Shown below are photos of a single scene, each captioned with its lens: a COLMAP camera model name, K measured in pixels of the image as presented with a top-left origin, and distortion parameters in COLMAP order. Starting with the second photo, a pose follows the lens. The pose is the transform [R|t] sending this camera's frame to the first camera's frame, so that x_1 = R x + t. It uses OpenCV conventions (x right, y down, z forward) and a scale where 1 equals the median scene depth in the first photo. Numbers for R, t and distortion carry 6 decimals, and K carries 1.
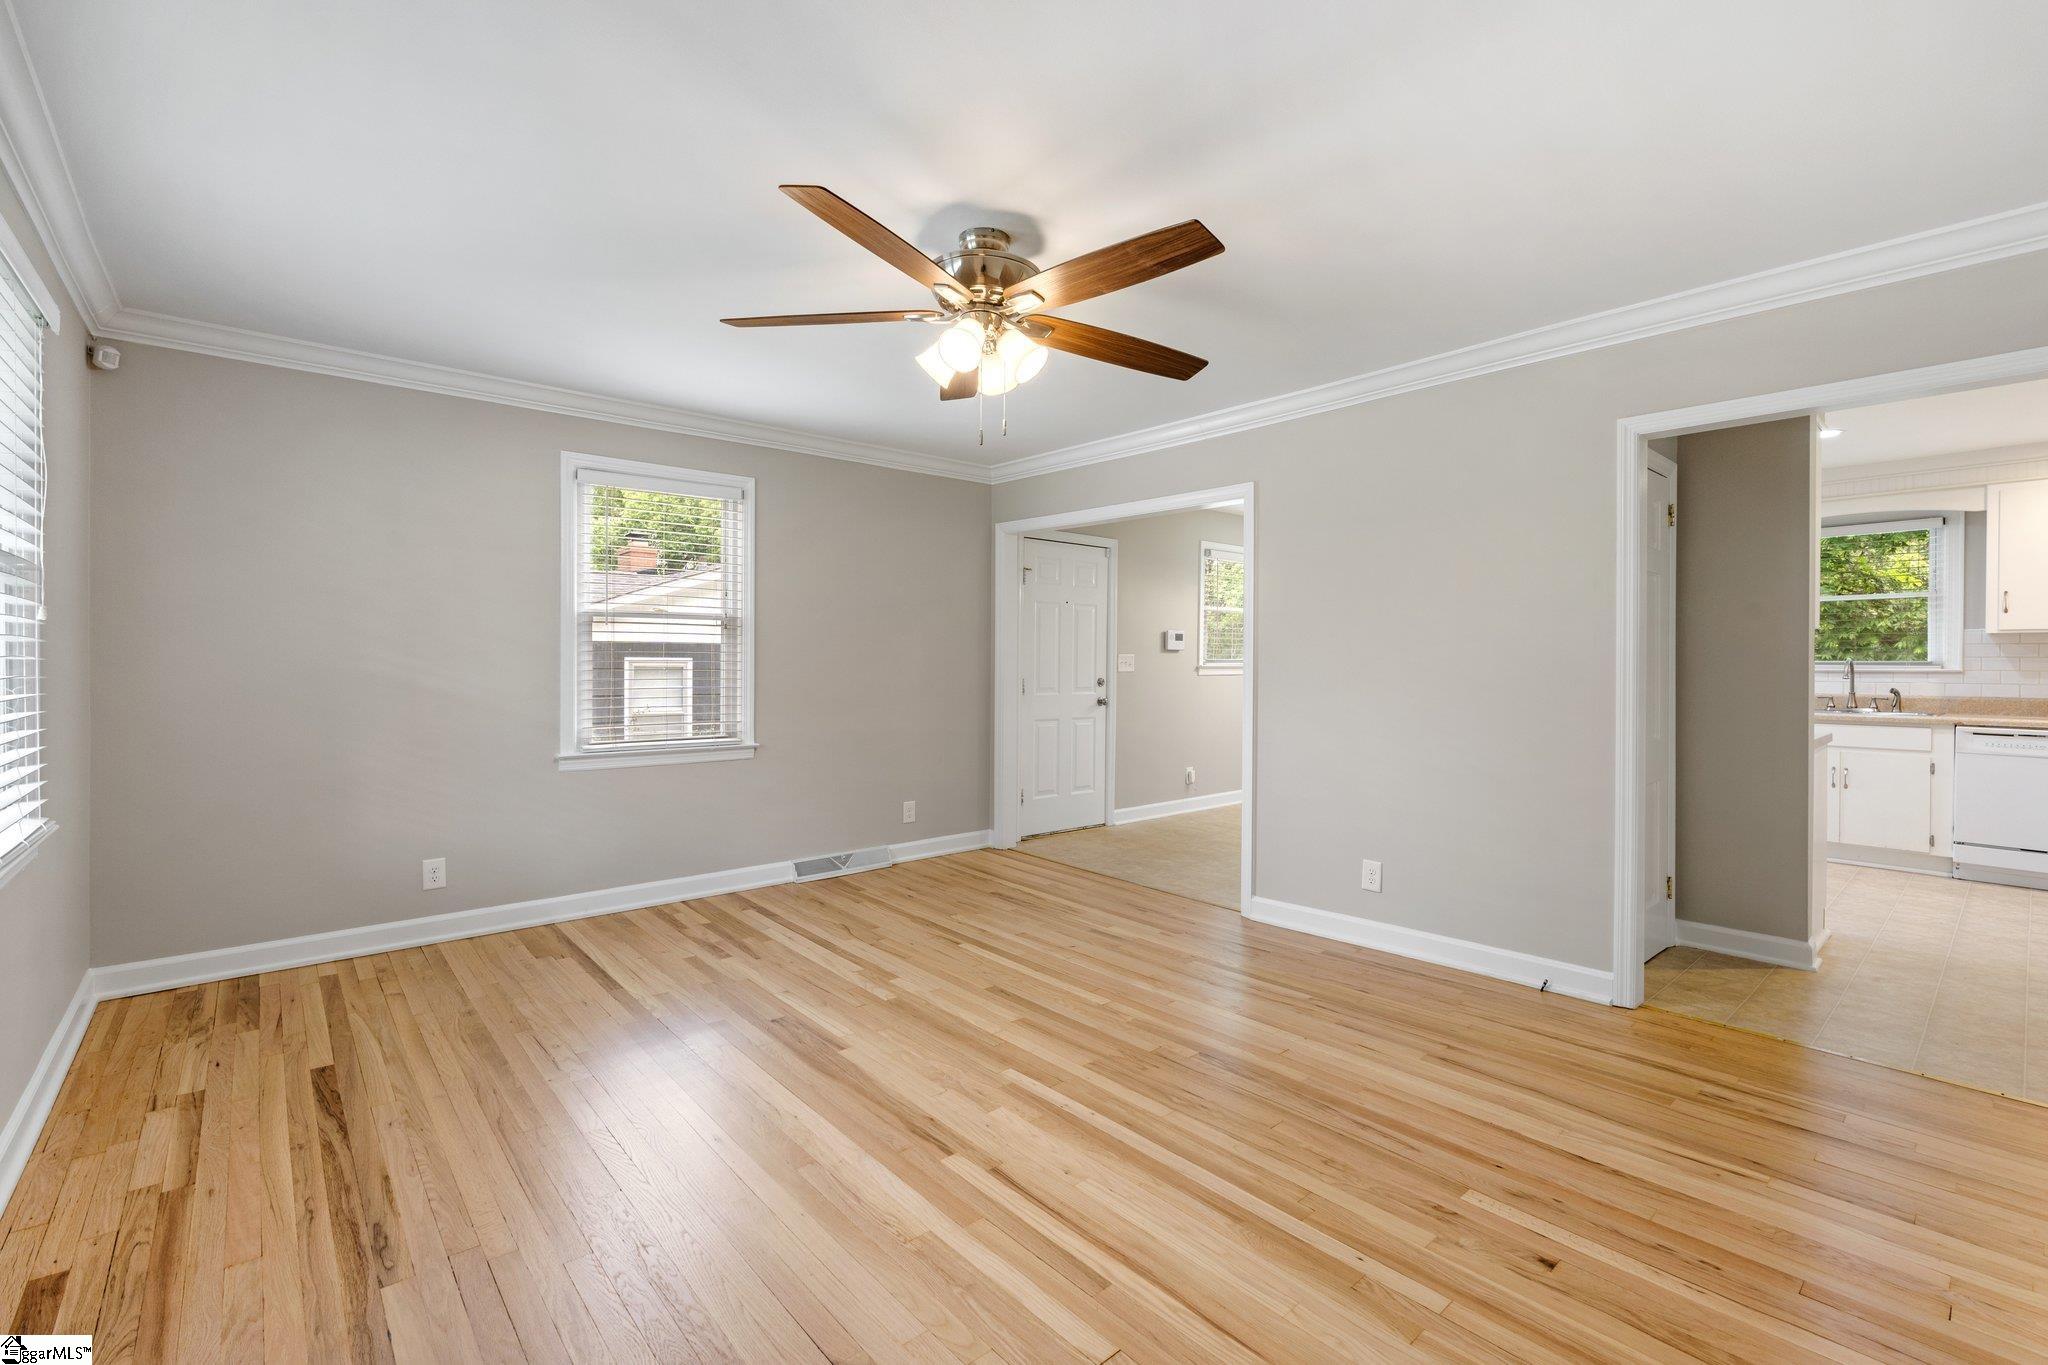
lens RADIAL K [[891.1, 0, 1023.5], [0, 891.1, 664.9], [0, 0, 1]] dist [-0.009022, 0.001418]
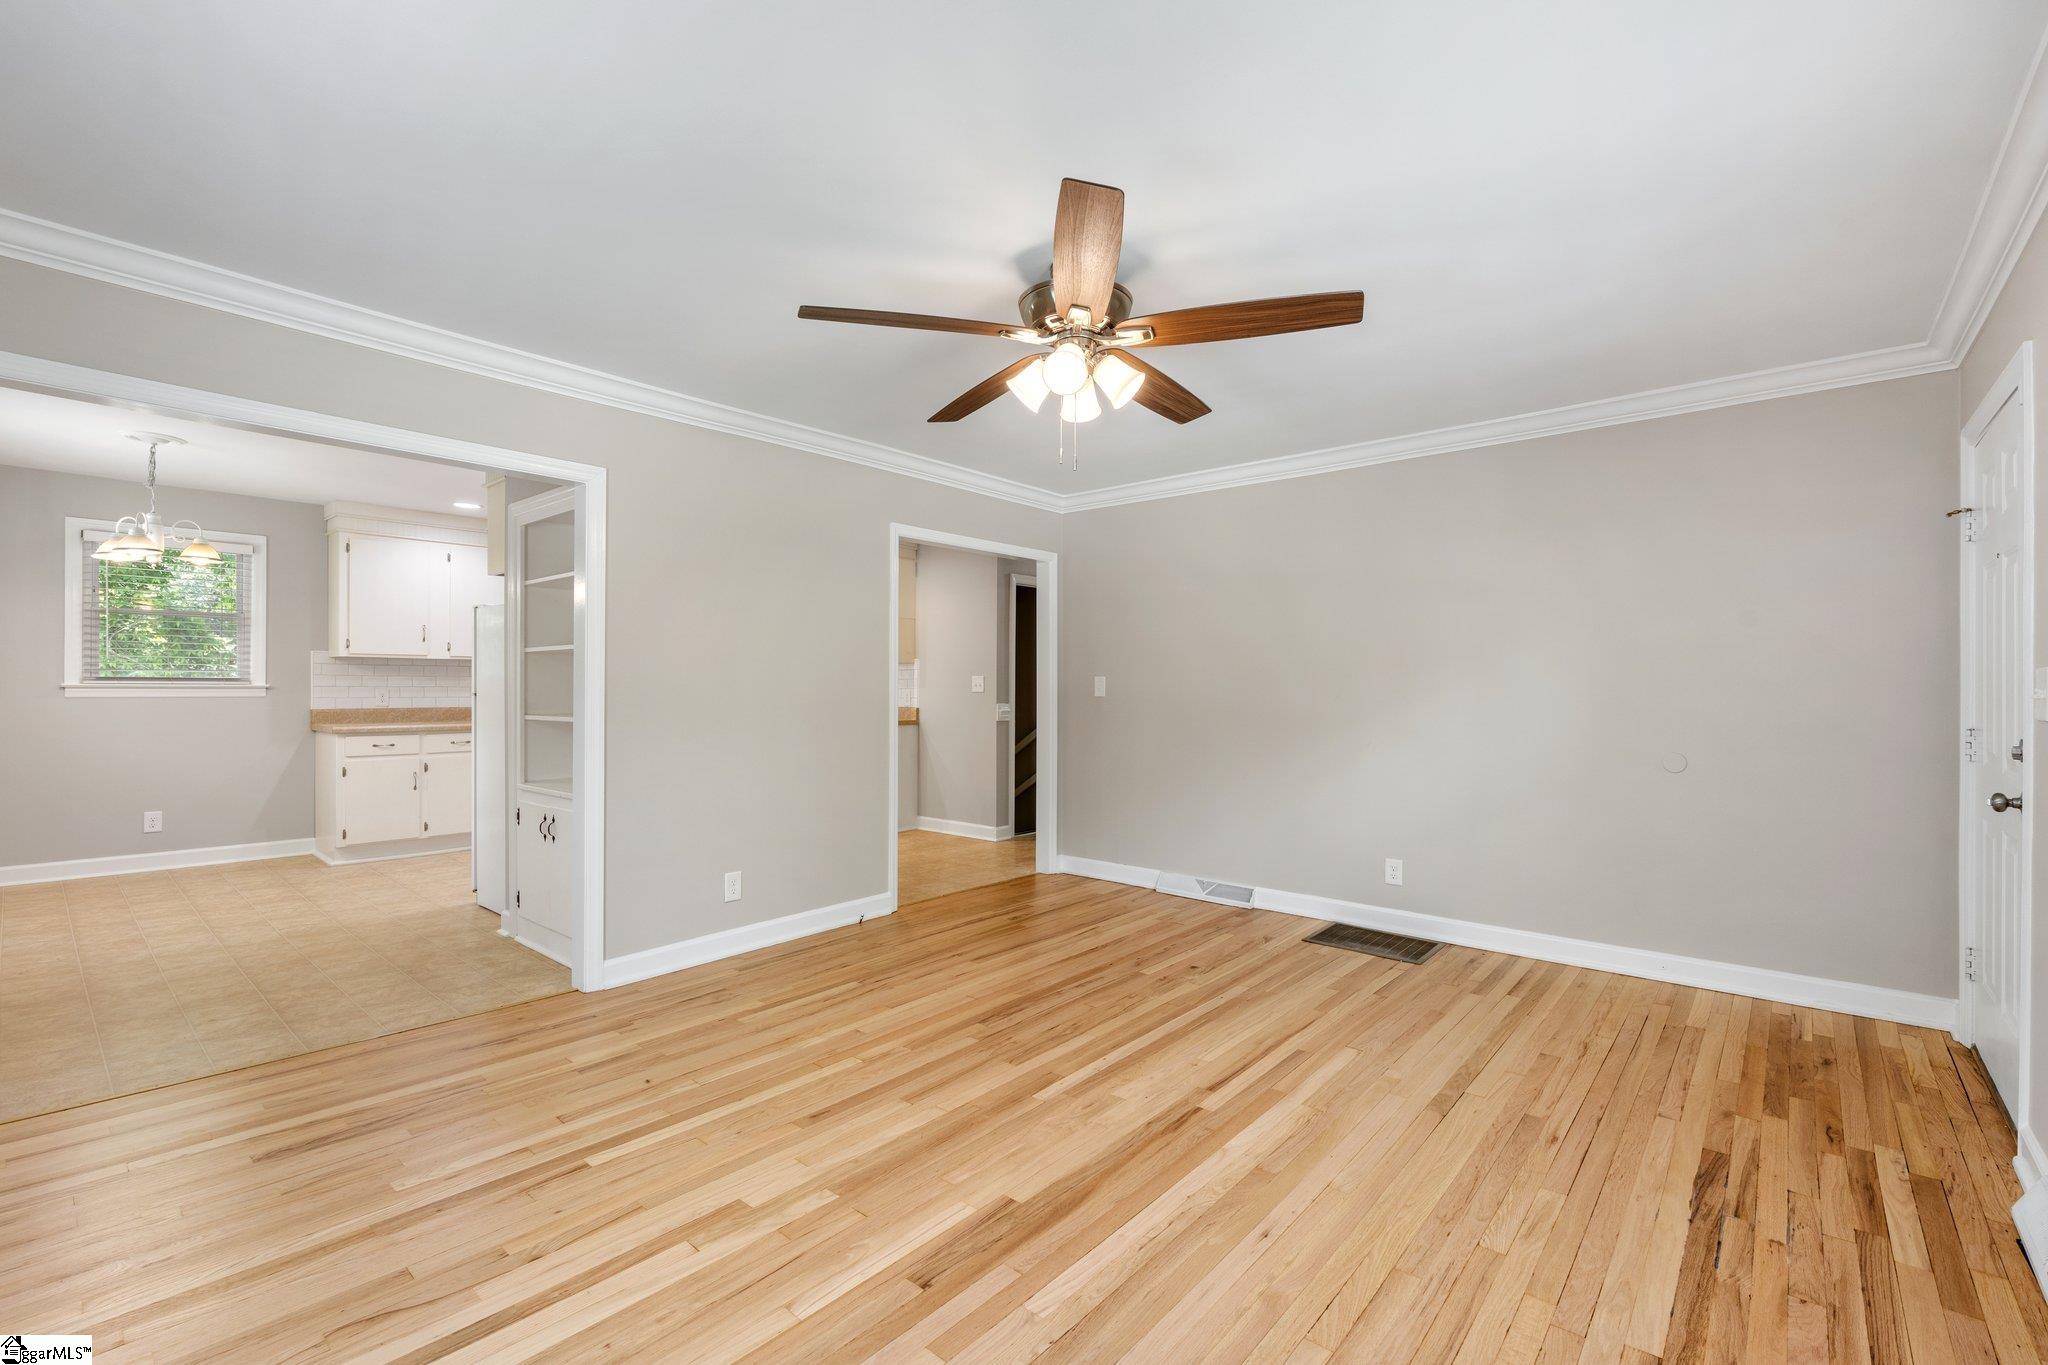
lens RADIAL K [[891.1, 0, 1022.9], [0, 891.1, 689.8], [0, 0, 1]] dist [-0.009022, 0.001418]
pose [[-0.138084, -0.008480, 0.990384, -0.816676], [-0.003082, 0.999962, 0.008132, -0.006274], [-0.990416, -0.001930, -0.138105, 0.944935]]
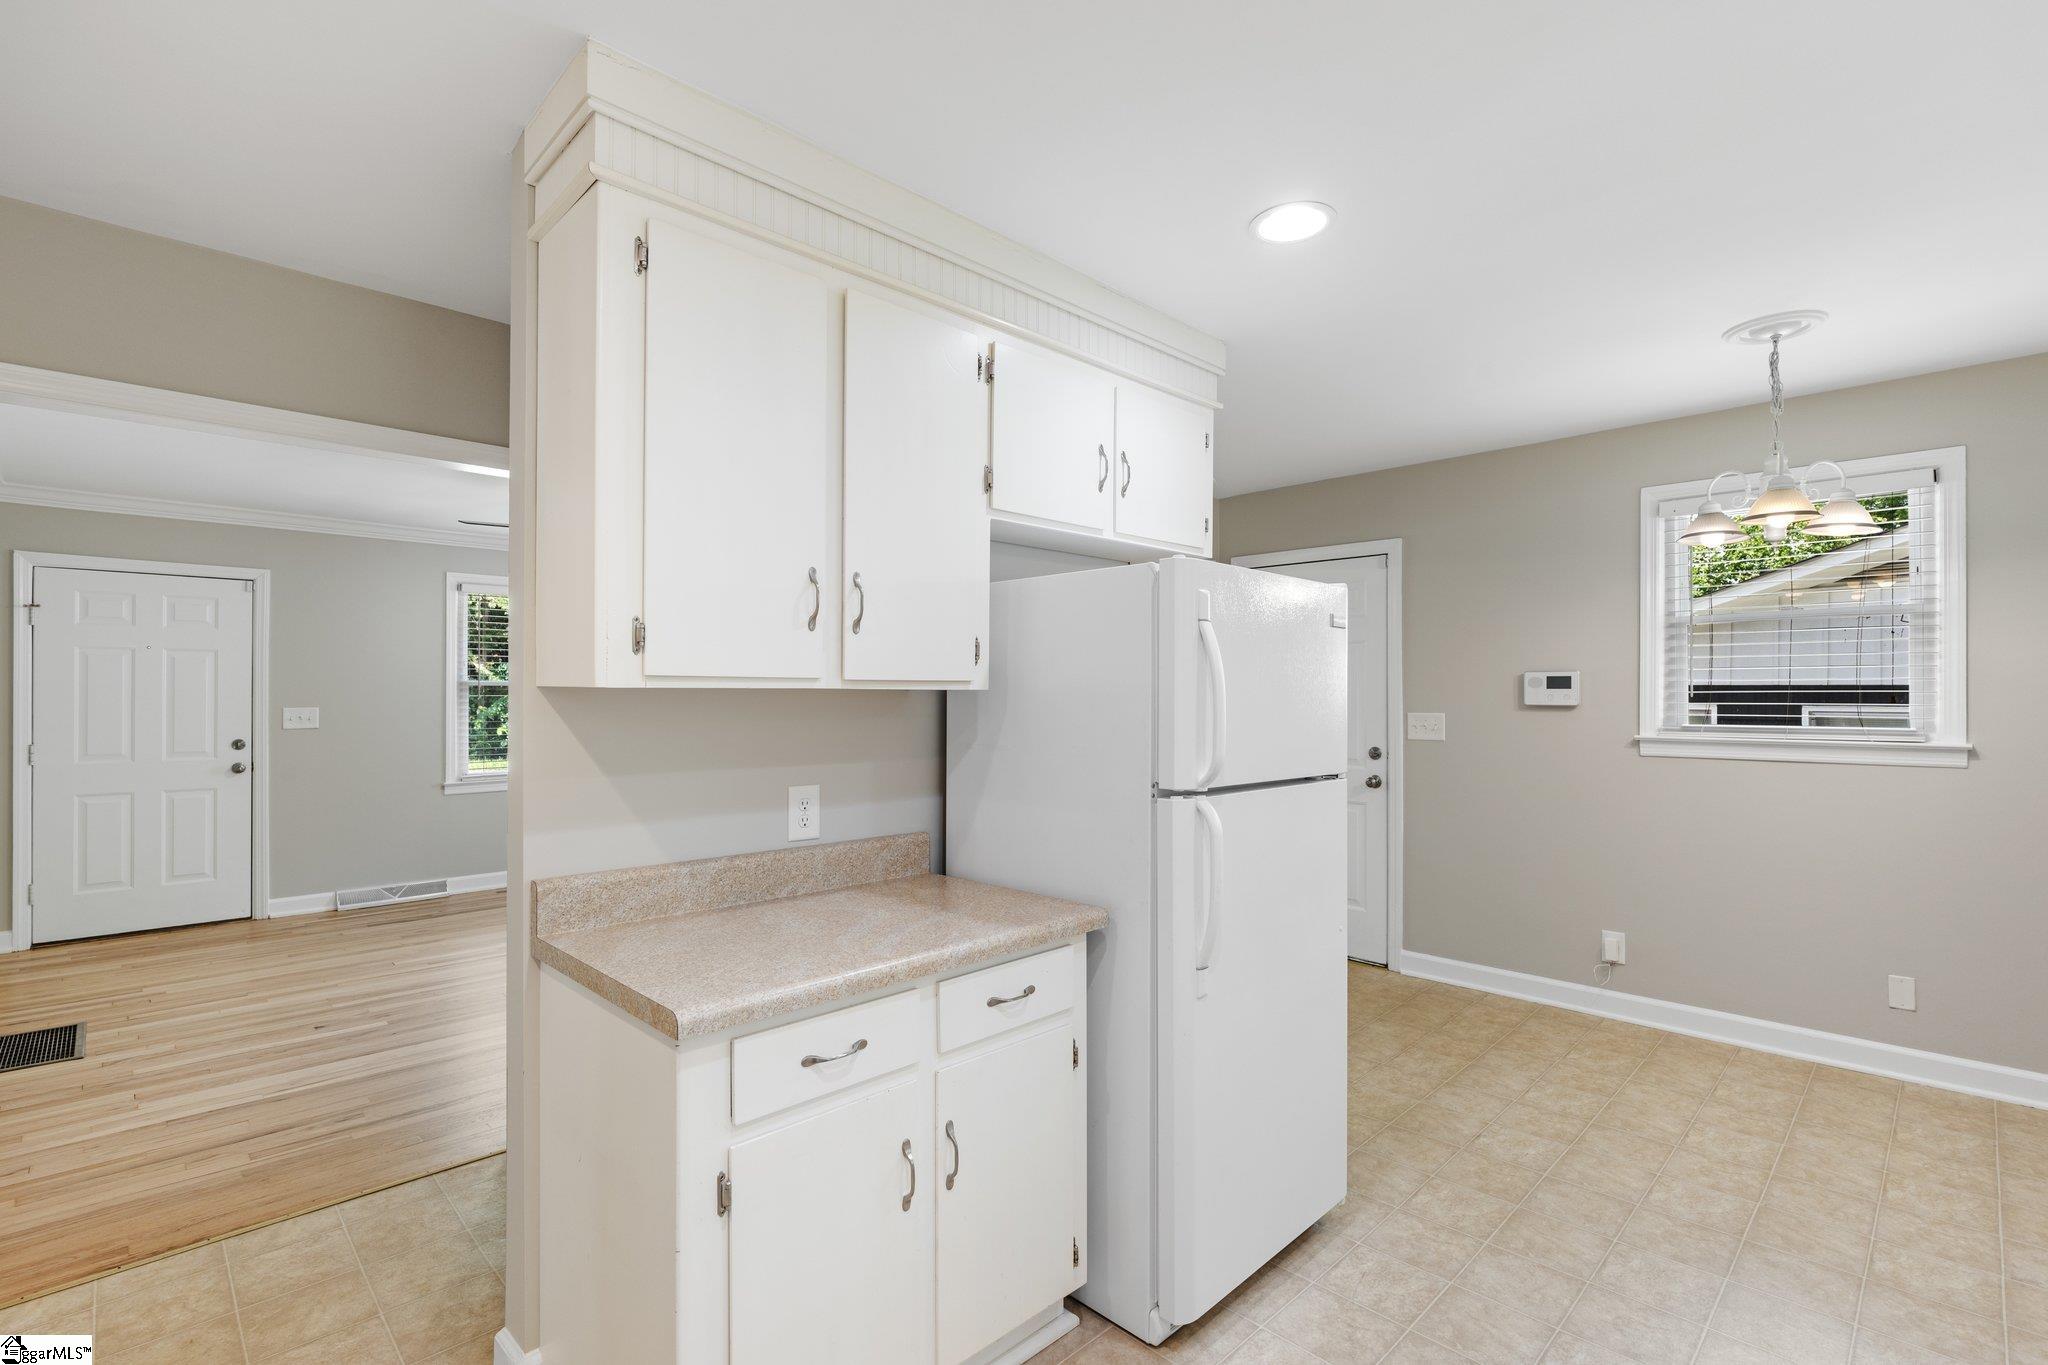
lens RADIAL K [[939.0, 0, 1029.3], [0, 939.0, 690.5], [0, 0, 1]] dist [-0.009086, 0.002672]
pose [[0.060670, -0.007601, -0.998129, 1.551860], [-0.004299, 0.999960, -0.007876, -0.043206], [0.998149, 0.004769, 0.060635, 1.367880]]
